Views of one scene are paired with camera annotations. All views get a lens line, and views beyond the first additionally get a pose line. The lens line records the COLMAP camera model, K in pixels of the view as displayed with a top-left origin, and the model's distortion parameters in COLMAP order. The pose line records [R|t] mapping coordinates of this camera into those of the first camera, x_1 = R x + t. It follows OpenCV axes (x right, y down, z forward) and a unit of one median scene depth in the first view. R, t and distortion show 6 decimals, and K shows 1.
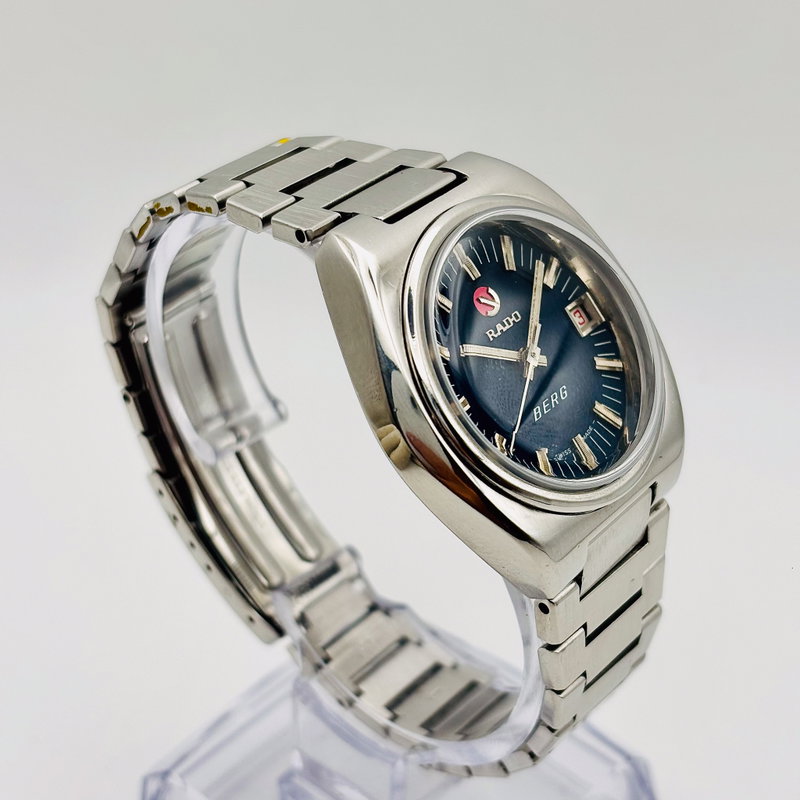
lens RADIAL K [[1697.6, 0, 382.1], [0, 1697.6, 398.3], [0, 0, 1]] dist [0.020463, 0.655431]
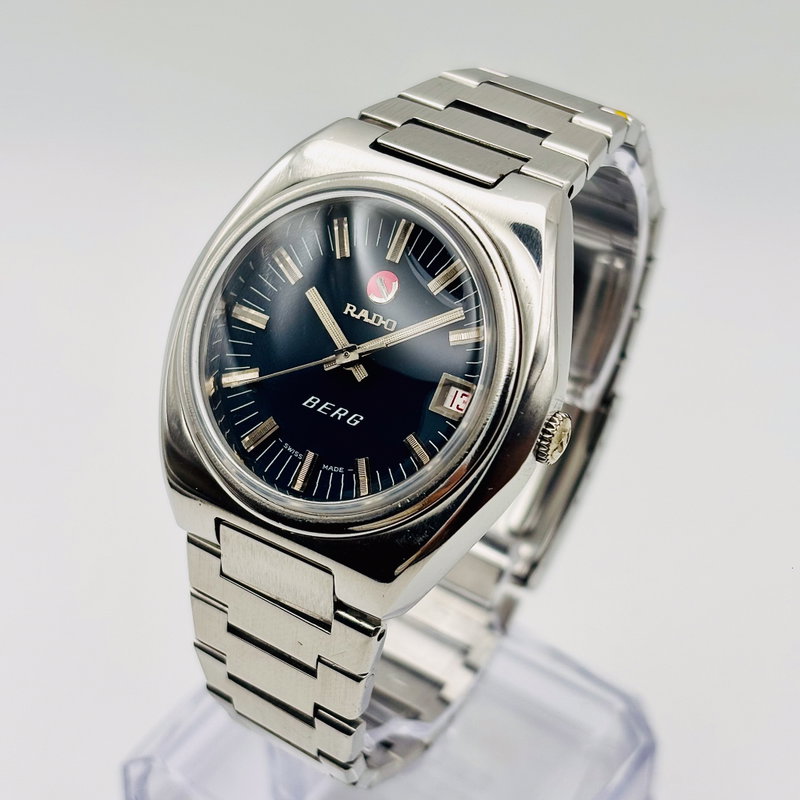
lens RADIAL K [[1697.6, 0, 382.1], [0, 1697.6, 398.3], [0, 0, 1]] dist [0.020463, 0.655431]
pose [[0.126030, 0.618555, -0.775569, 0.761096], [-0.583729, 0.678370, 0.446178, -0.400077], [0.802108, 0.396490, 0.446563, 0.587514]]
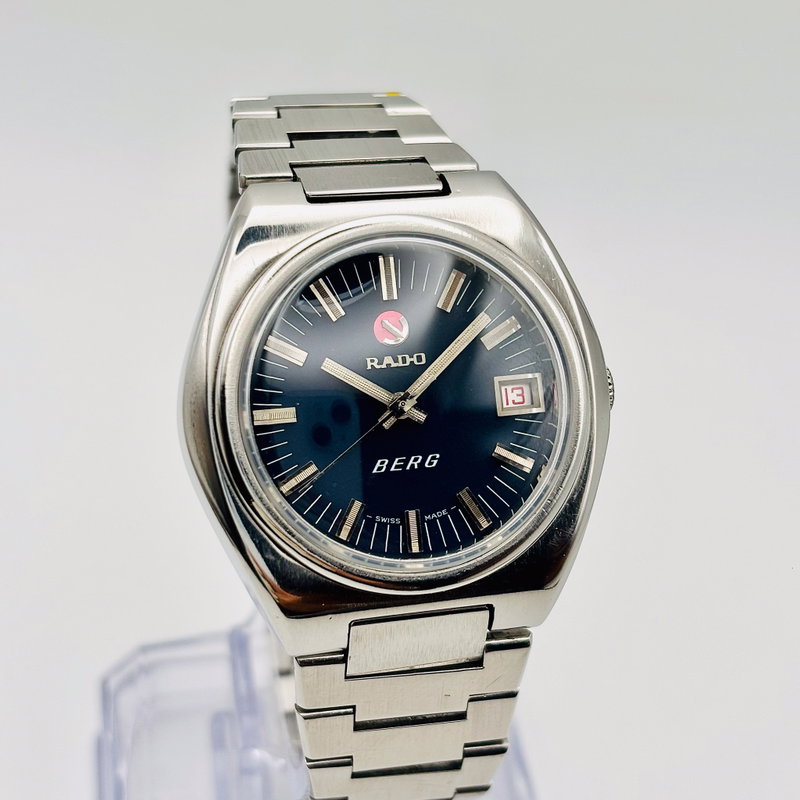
lens RADIAL K [[1664.1, 0, 383.6], [0, 1664.1, 399.9], [0, 0, 1]] dist [0.115293, 0.157477]
pose [[0.776306, 0.424151, -0.466309, 0.455926], [-0.399234, 0.903307, 0.156999, -0.150287], [0.487812, 0.064287, 0.870579, 0.231160]]
